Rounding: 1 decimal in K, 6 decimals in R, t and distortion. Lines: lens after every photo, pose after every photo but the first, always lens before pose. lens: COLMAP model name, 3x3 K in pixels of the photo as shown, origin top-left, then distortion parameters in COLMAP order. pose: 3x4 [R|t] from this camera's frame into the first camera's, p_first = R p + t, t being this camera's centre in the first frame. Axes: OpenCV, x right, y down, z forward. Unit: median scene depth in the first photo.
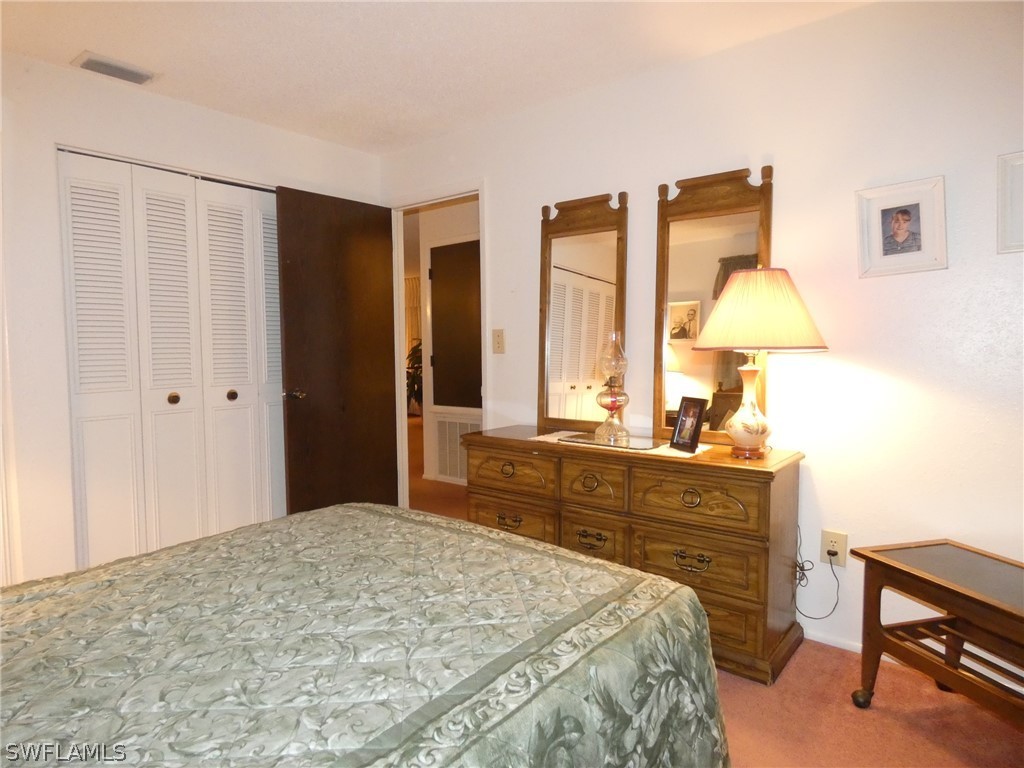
lens RADIAL K [[617.5, 0, 503.9], [0, 617.5, 385.2], [0, 0, 1]] dist [0.002551, 0.001720]
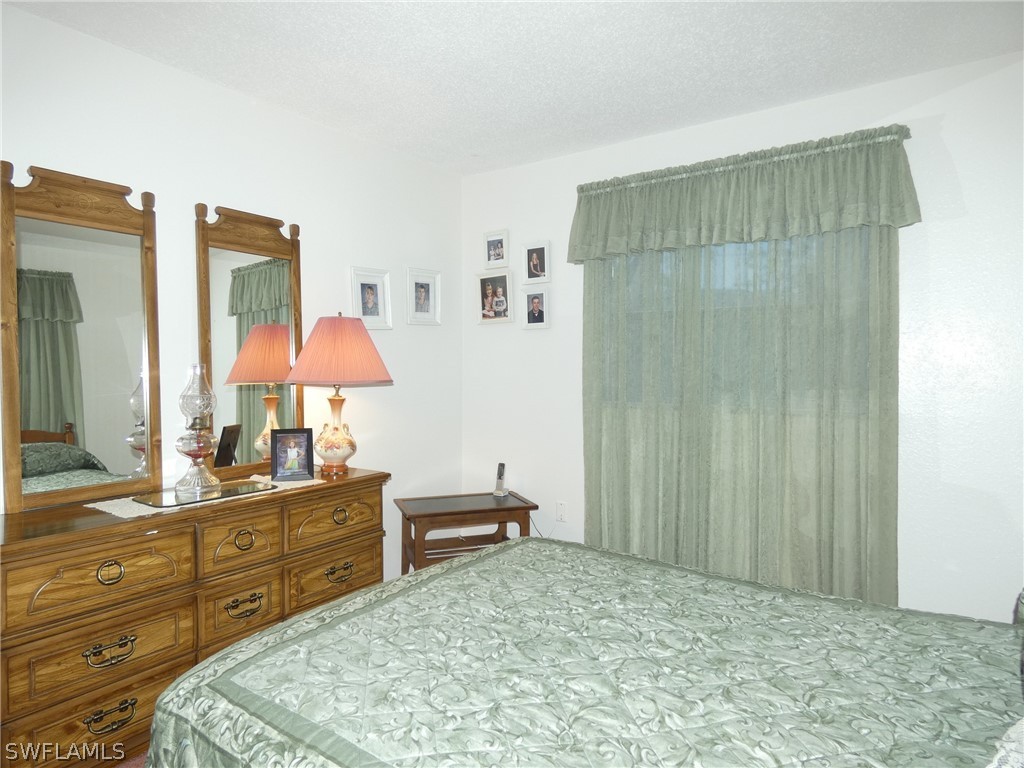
lens RADIAL K [[617.5, 0, 504.6], [0, 617.5, 385.9], [0, 0, 1]] dist [0.002551, 0.001720]
pose [[-0.062625, -0.022725, 0.997778, -0.739134], [0.066581, 0.997418, 0.026895, -0.055340], [-0.995814, 0.068117, -0.060951, 0.676758]]
